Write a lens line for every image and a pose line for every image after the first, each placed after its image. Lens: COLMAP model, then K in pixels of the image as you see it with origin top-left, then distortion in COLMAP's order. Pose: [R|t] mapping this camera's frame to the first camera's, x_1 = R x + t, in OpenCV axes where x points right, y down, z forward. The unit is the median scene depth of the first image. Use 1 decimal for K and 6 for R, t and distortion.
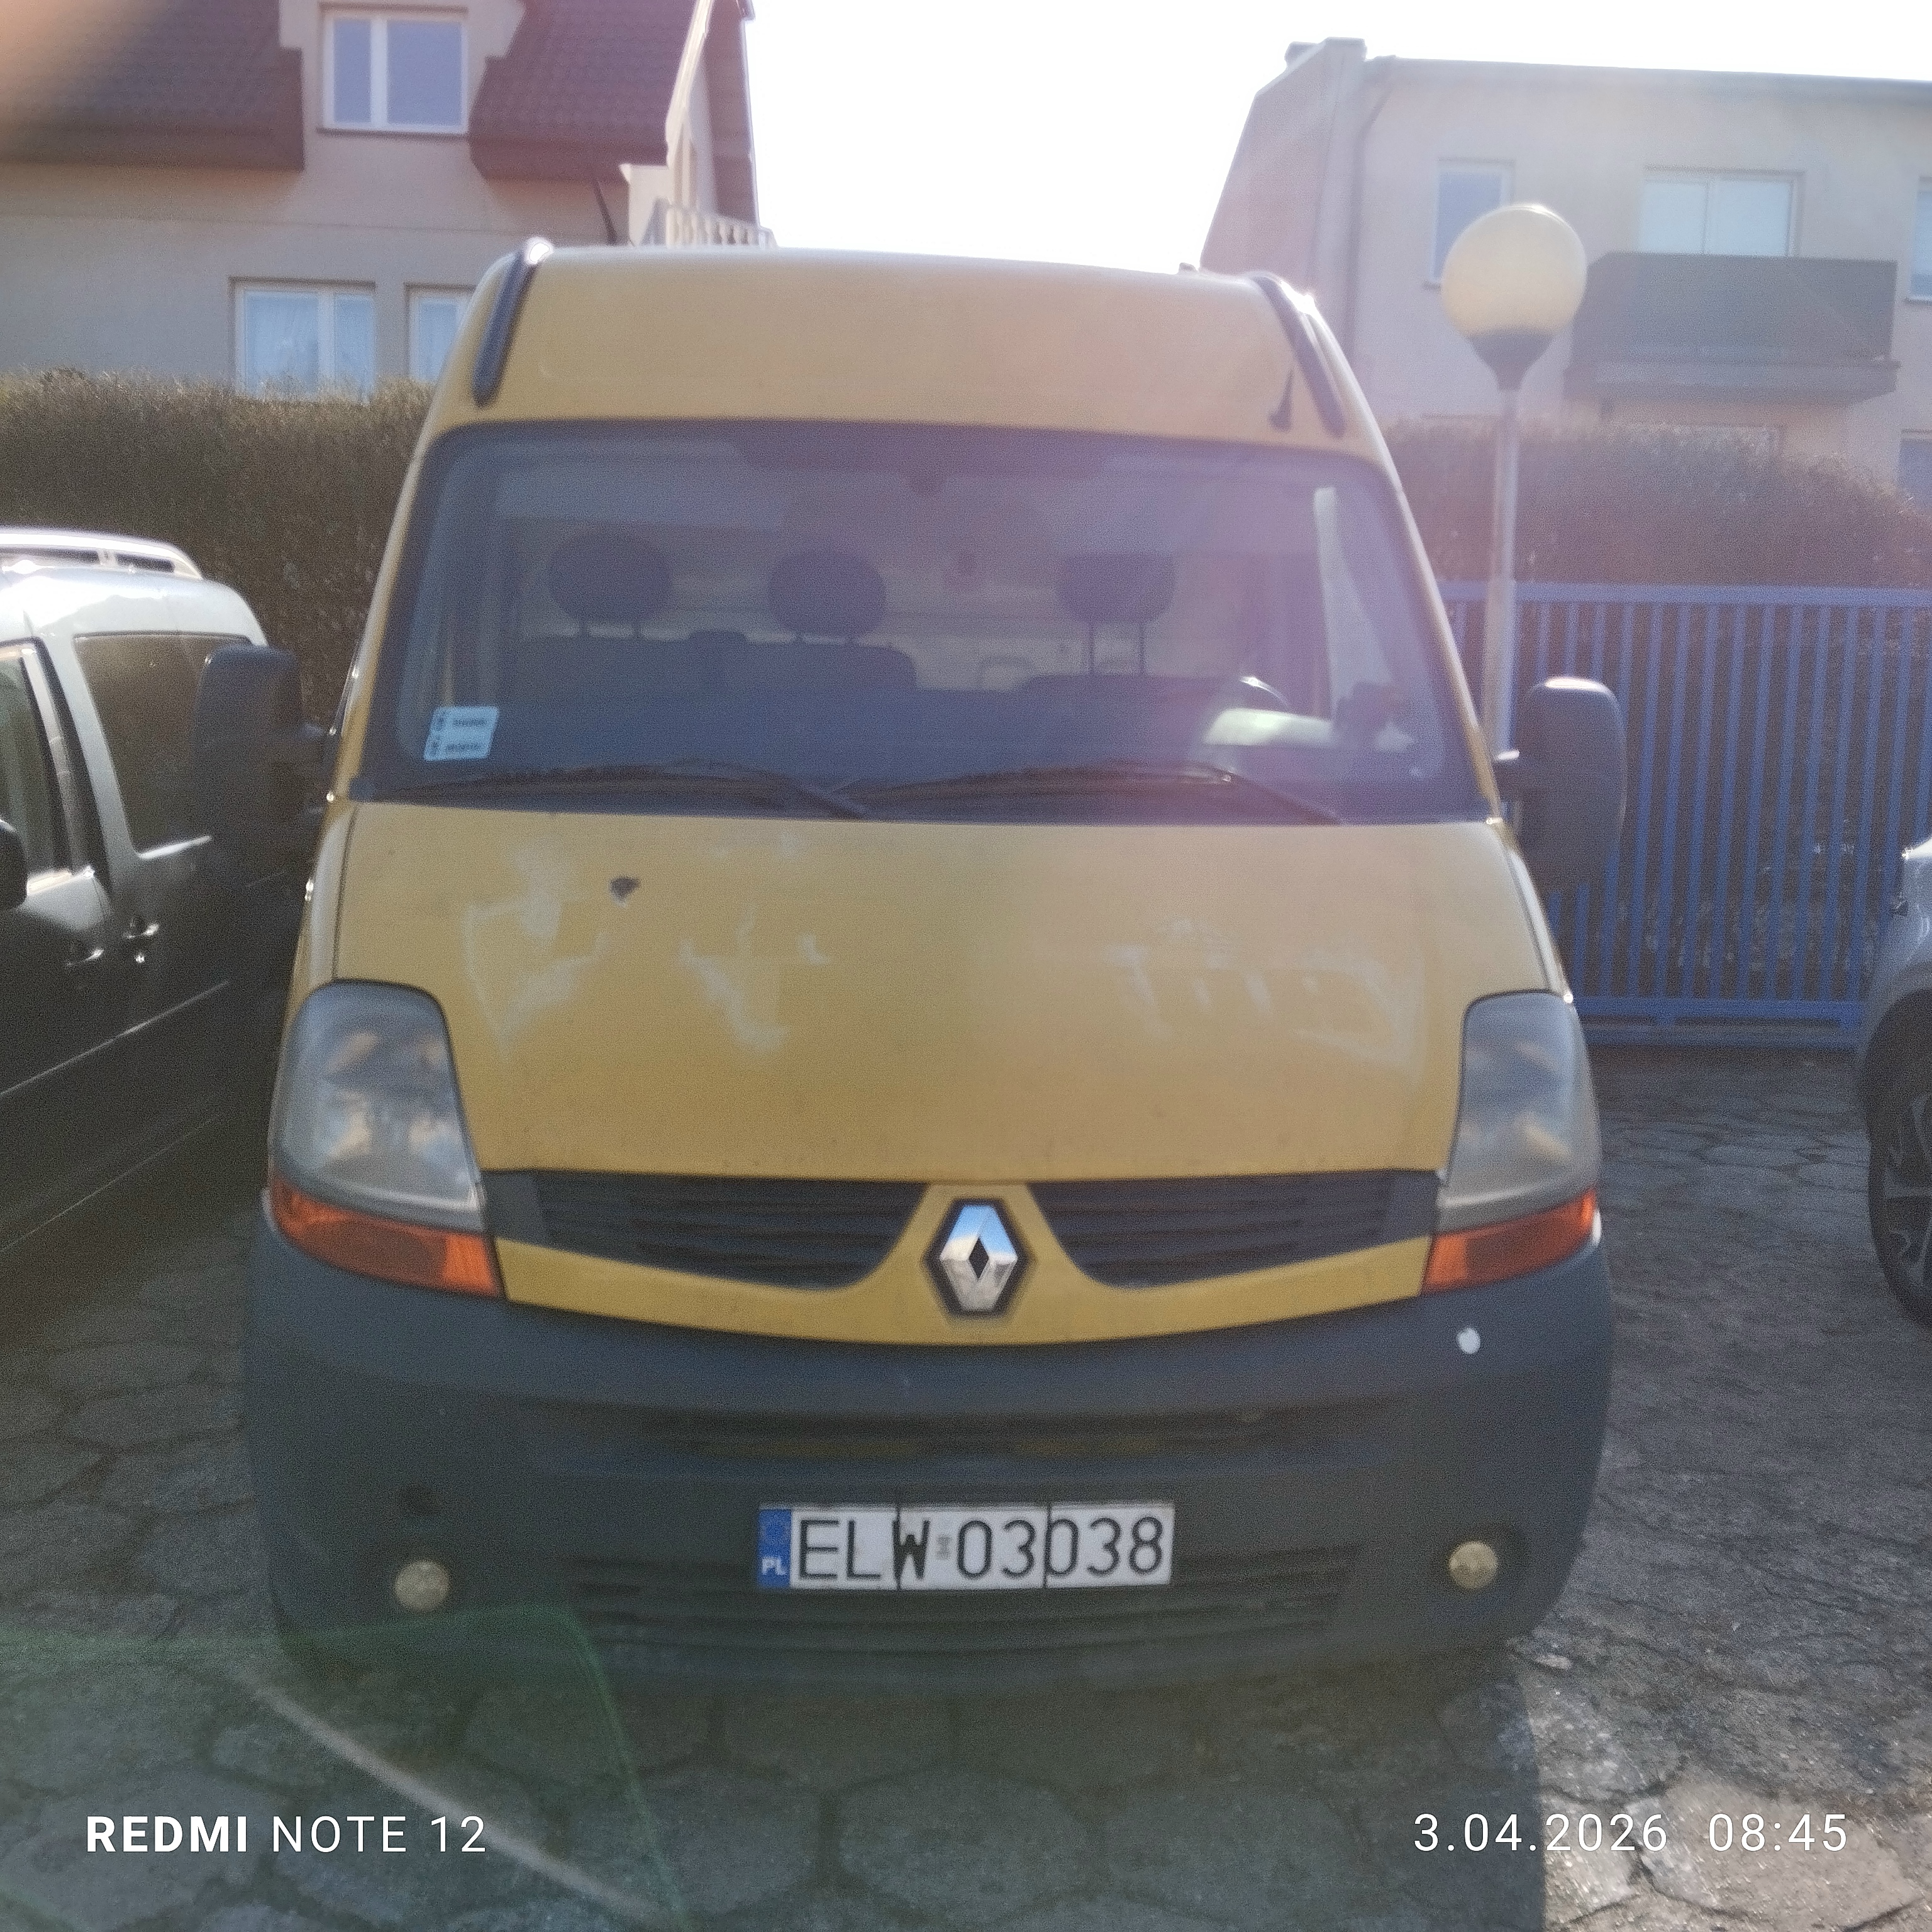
lens RADIAL K [[2076.7, 0, 923.2], [0, 2076.7, 963.8], [0, 0, 1]] dist [0.086028, -0.173721]
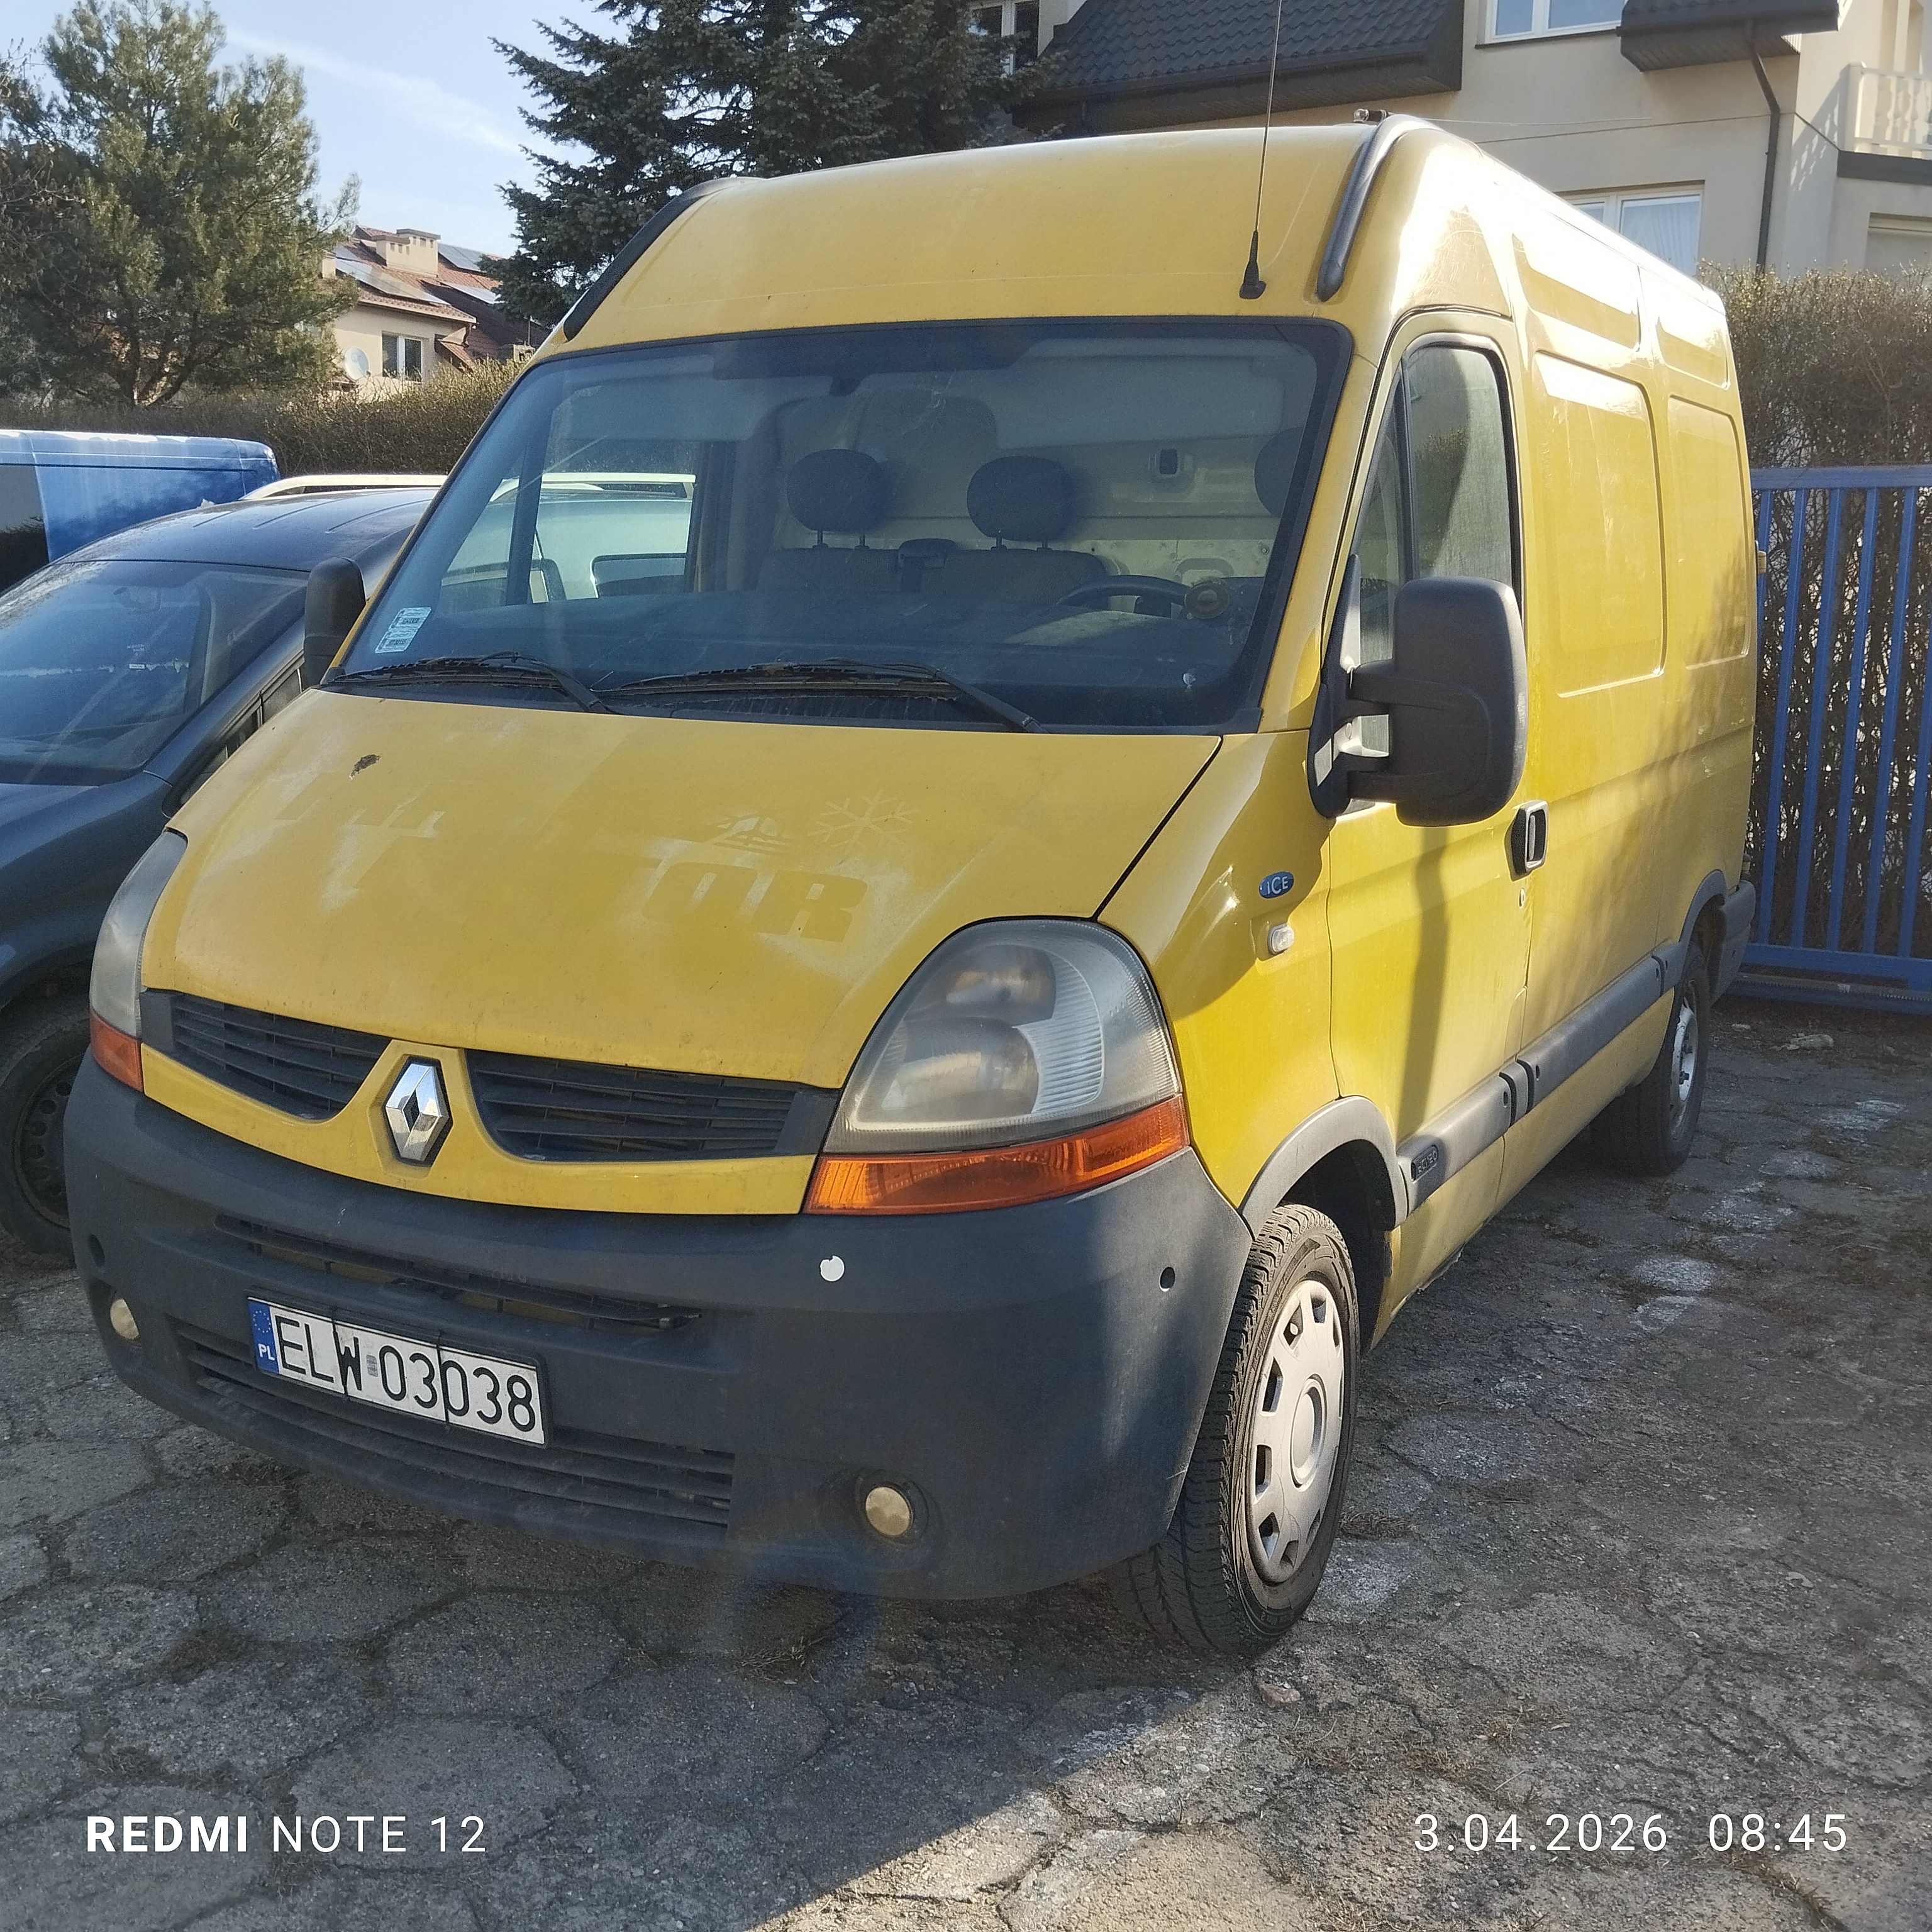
lens RADIAL K [[2076.7, 0, 923.2], [0, 2076.7, 963.8], [0, 0, 1]] dist [0.086028, -0.173721]
pose [[0.826457, 0.091533, -0.555509, 0.839492], [-0.071744, 0.995773, 0.057340, -0.016461], [0.558410, -0.007535, 0.829531, 0.245005]]
